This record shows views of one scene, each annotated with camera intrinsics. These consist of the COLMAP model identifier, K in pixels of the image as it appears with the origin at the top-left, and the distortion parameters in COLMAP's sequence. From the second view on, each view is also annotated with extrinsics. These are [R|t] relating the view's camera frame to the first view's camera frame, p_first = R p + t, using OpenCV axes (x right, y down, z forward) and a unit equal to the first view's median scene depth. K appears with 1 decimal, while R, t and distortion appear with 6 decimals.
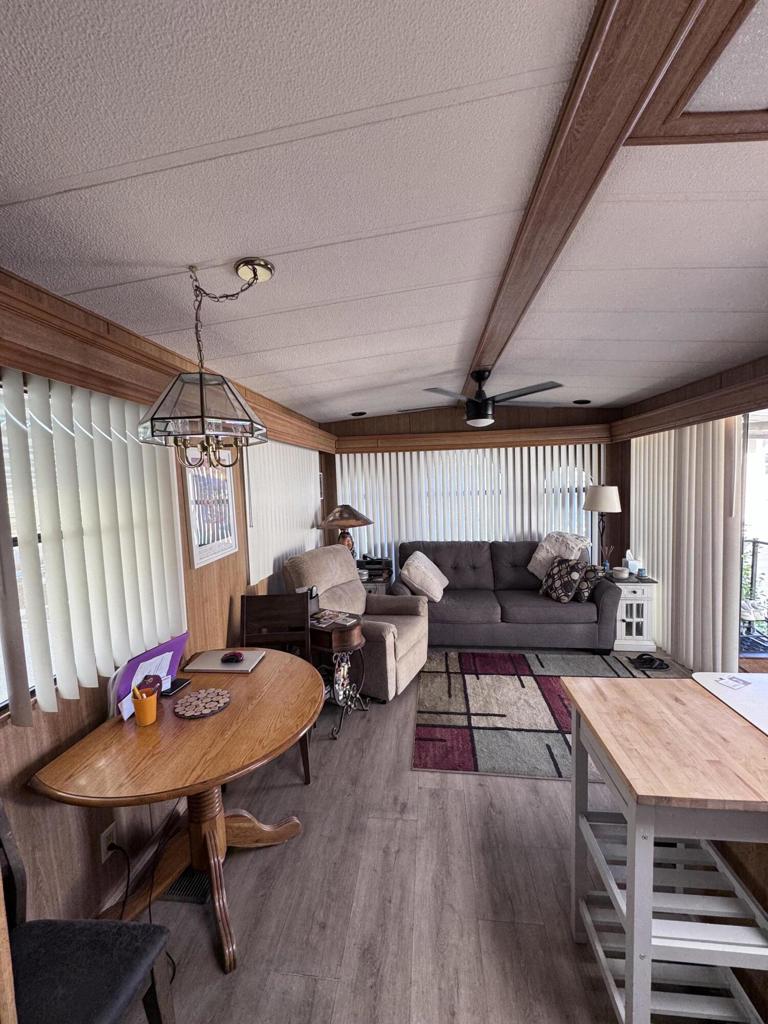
lens RADIAL K [[407.5, 0, 384.3], [0, 407.5, 512.3], [0, 0, 1]] dist [-0.002530, 0.000521]
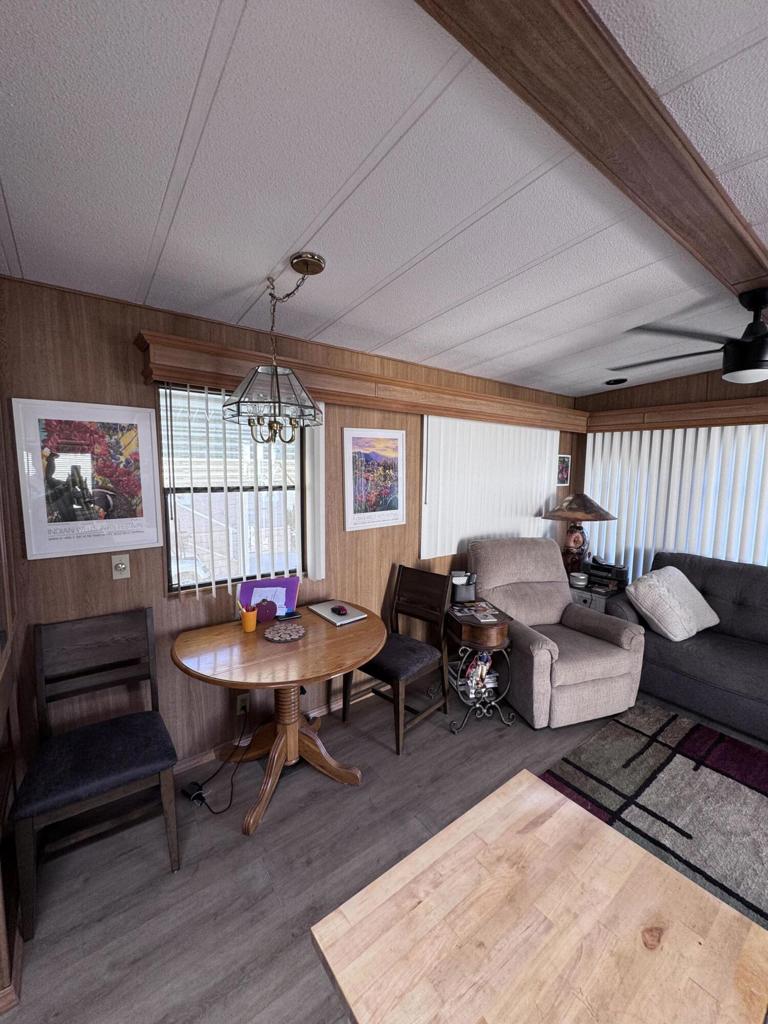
lens RADIAL K [[407.5, 0, 383.9], [0, 407.5, 512.5], [0, 0, 1]] dist [-0.002530, 0.000521]
pose [[0.688758, 0.121618, -0.714718, 0.351763], [-0.091484, 0.992529, 0.080730, -0.016559], [0.719196, 0.009782, 0.694738, 0.196287]]
